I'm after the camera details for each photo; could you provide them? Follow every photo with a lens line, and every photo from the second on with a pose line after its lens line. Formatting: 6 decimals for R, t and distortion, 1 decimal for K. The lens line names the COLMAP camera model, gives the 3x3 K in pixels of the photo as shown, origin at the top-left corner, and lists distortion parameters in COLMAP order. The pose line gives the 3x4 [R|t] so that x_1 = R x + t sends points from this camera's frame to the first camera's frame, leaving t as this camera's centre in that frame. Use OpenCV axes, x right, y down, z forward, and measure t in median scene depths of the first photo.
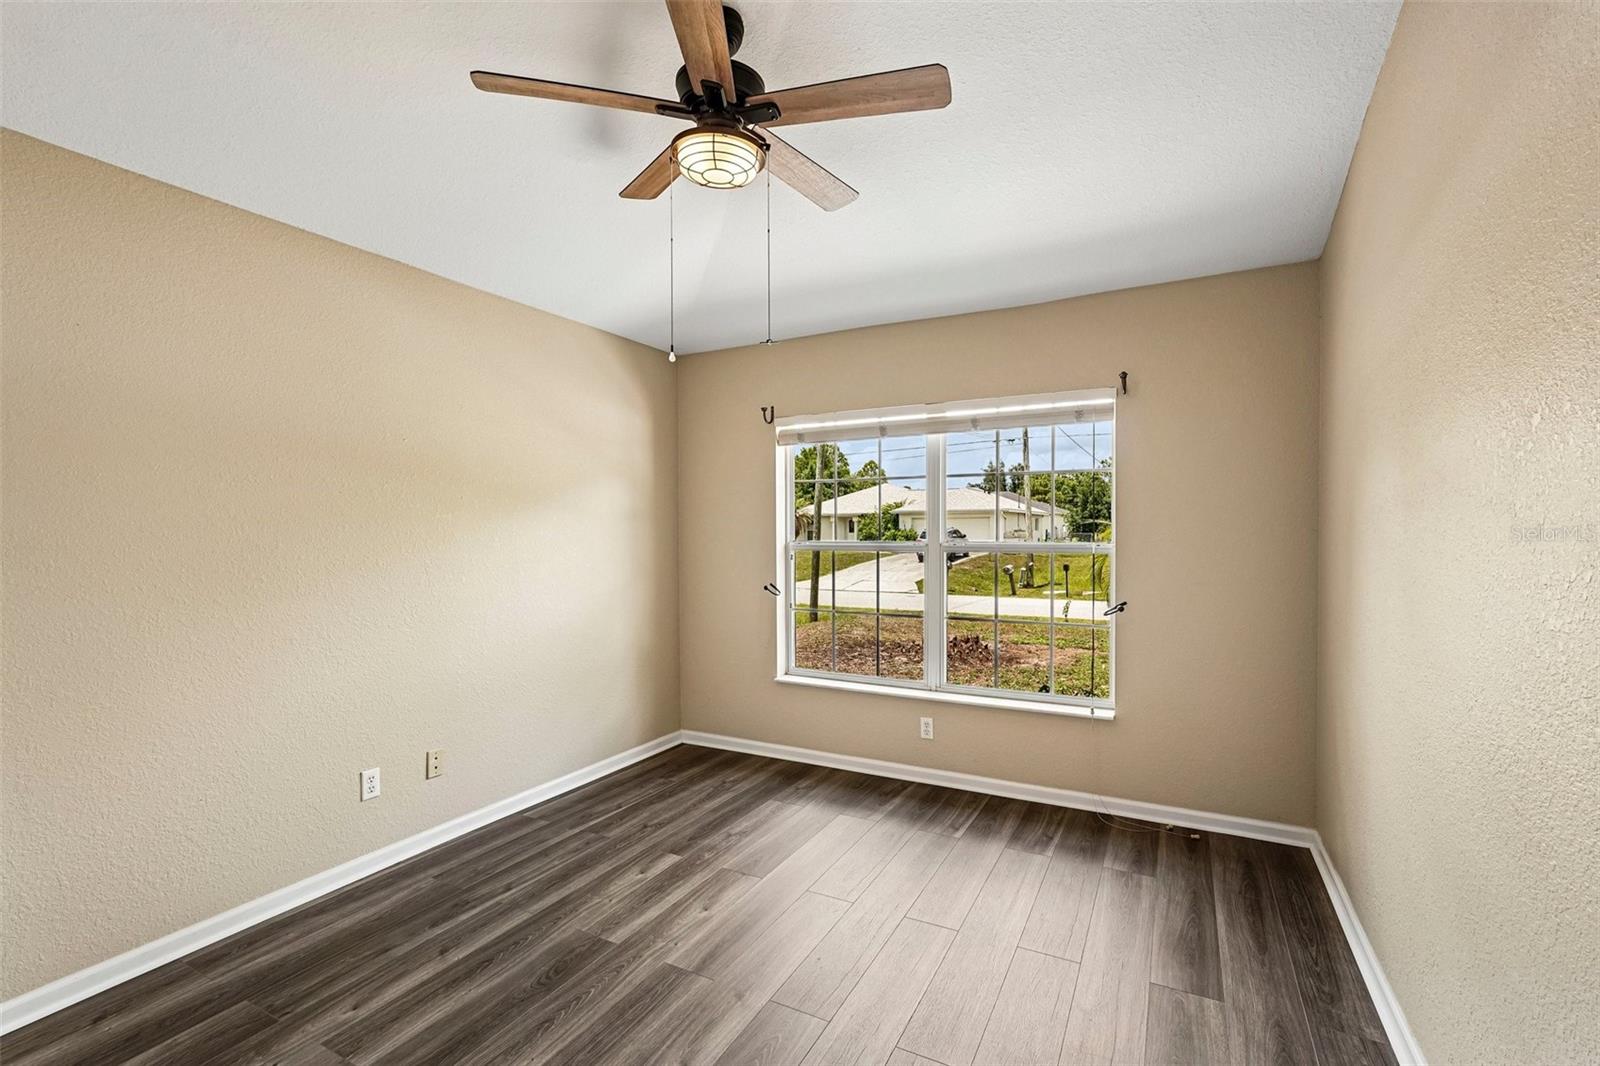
lens RADIAL K [[704.6, 0, 799.2], [0, 704.6, 538.2], [0, 0, 1]] dist [-0.004454, 0.000322]
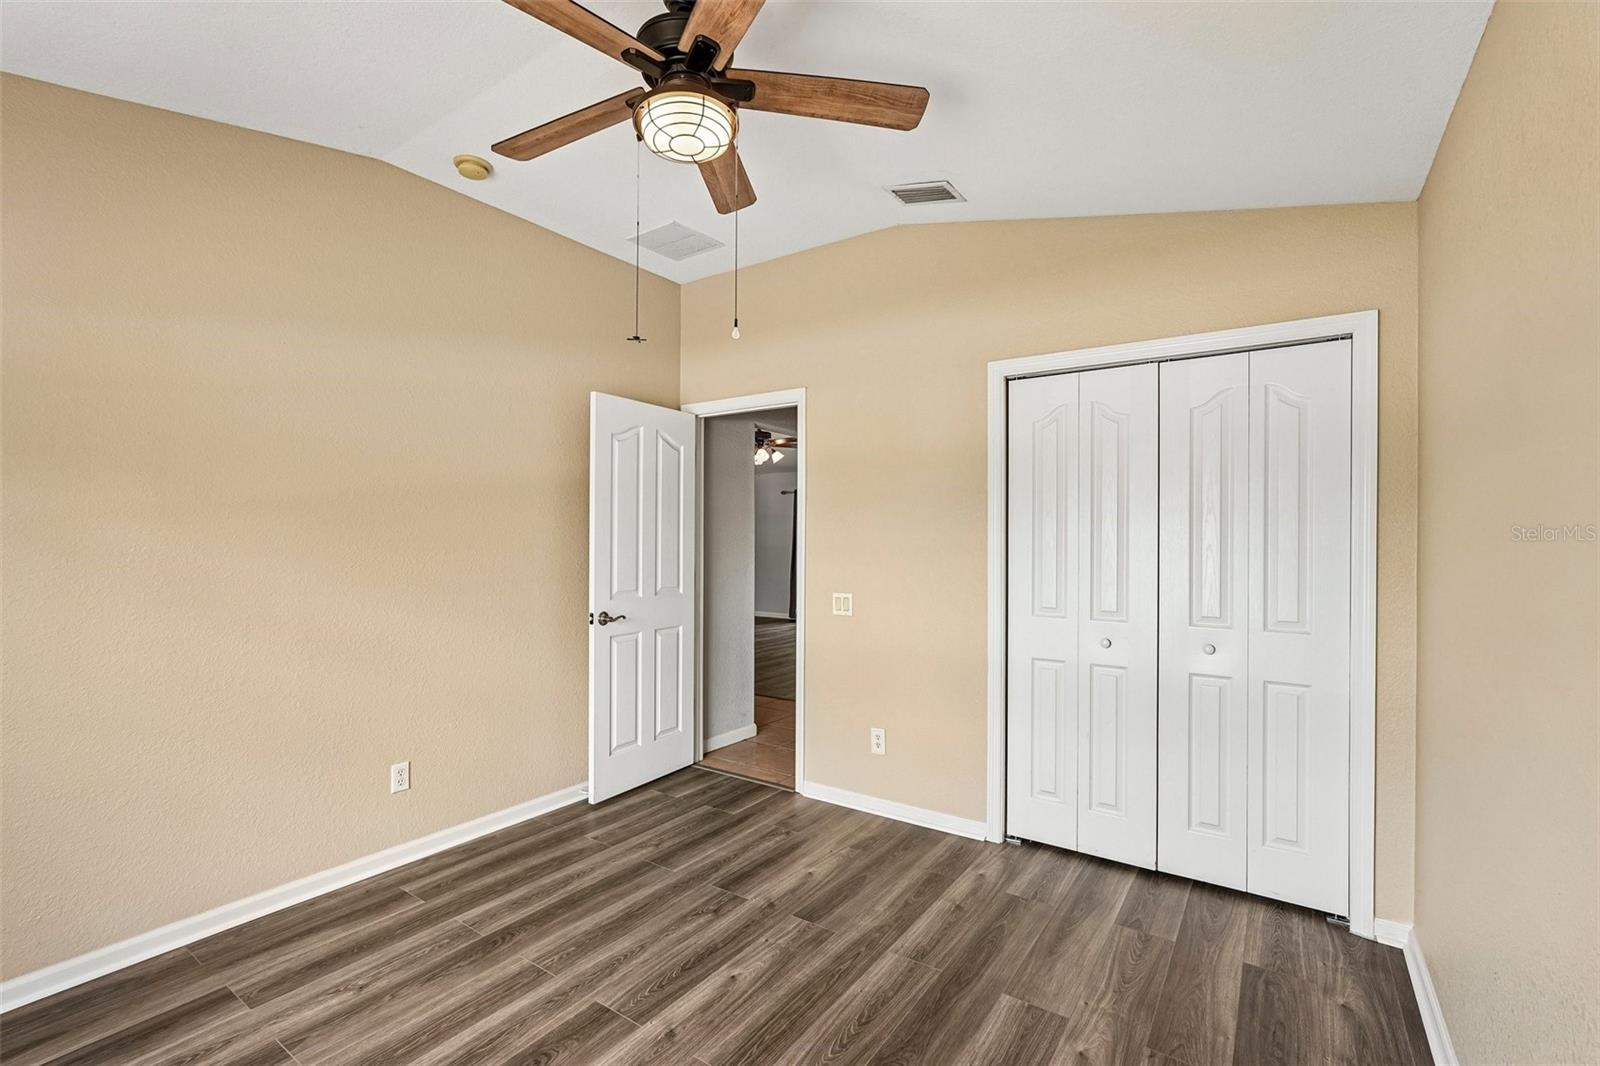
lens RADIAL K [[704.6, 0, 799.2], [0, 704.6, 538.2], [0, 0, 1]] dist [-0.004454, 0.000322]
pose [[-0.993610, 0.002445, 0.112839, -0.383055], [0.003440, 0.999957, 0.008628, -0.017737], [-0.112813, 0.008961, -0.993576, 2.015420]]
